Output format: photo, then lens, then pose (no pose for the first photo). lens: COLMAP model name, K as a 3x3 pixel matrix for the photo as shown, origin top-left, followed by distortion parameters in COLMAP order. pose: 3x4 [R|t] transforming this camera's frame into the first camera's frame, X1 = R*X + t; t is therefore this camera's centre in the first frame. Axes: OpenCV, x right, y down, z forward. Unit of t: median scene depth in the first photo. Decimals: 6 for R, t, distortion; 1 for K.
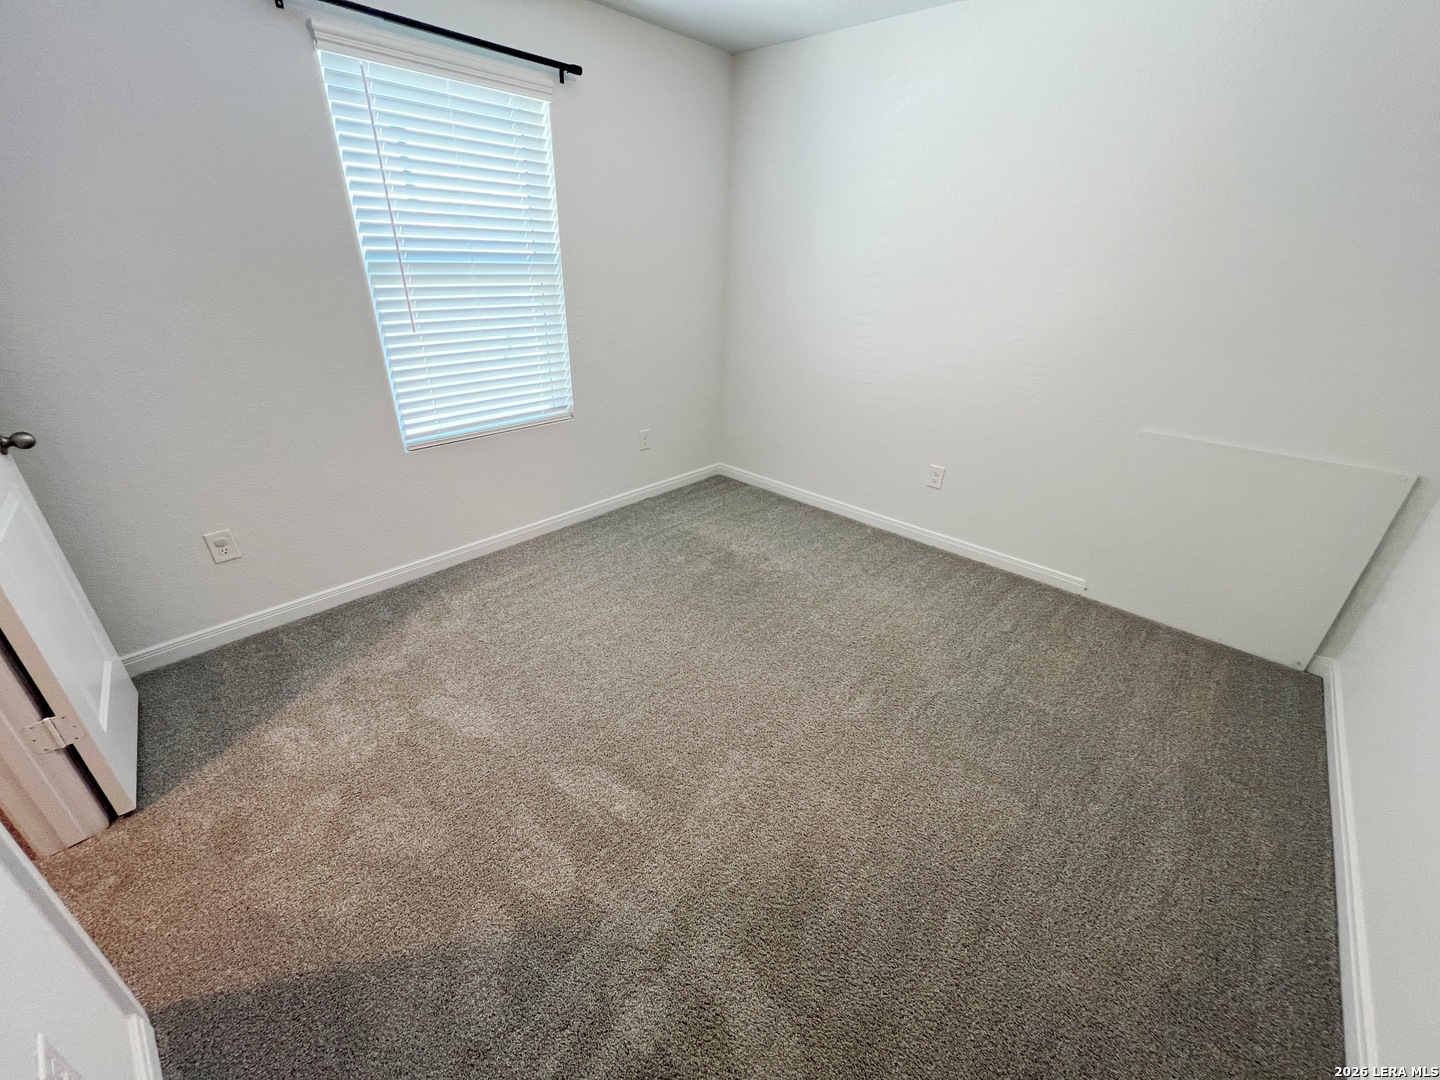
lens RADIAL K [[575.3, 0, 720.3], [0, 575.3, 540.9], [0, 0, 1]] dist [-0.001783, 0.000316]
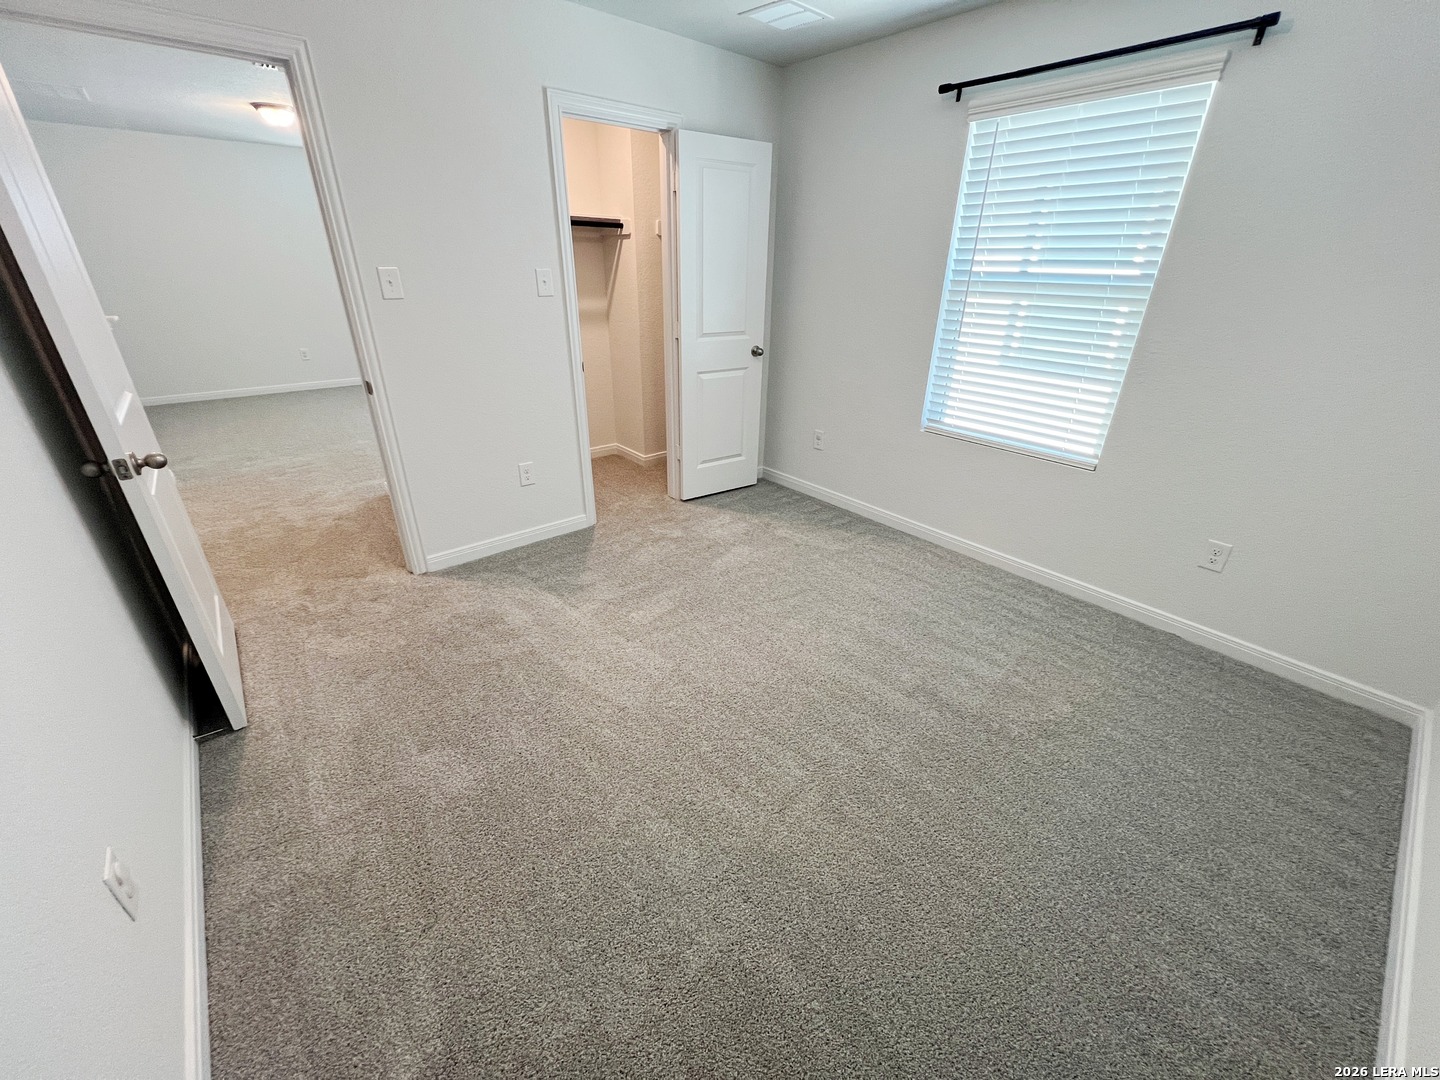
lens RADIAL K [[575.3, 0, 724.3], [0, 575.3, 539.3], [0, 0, 1]] dist [-0.001783, 0.000316]
pose [[-0.126662, 0.397813, -0.908681, 0.748829], [-0.461250, 0.787379, 0.409002, -0.288538], [0.878183, 0.470934, 0.083760, 0.648046]]
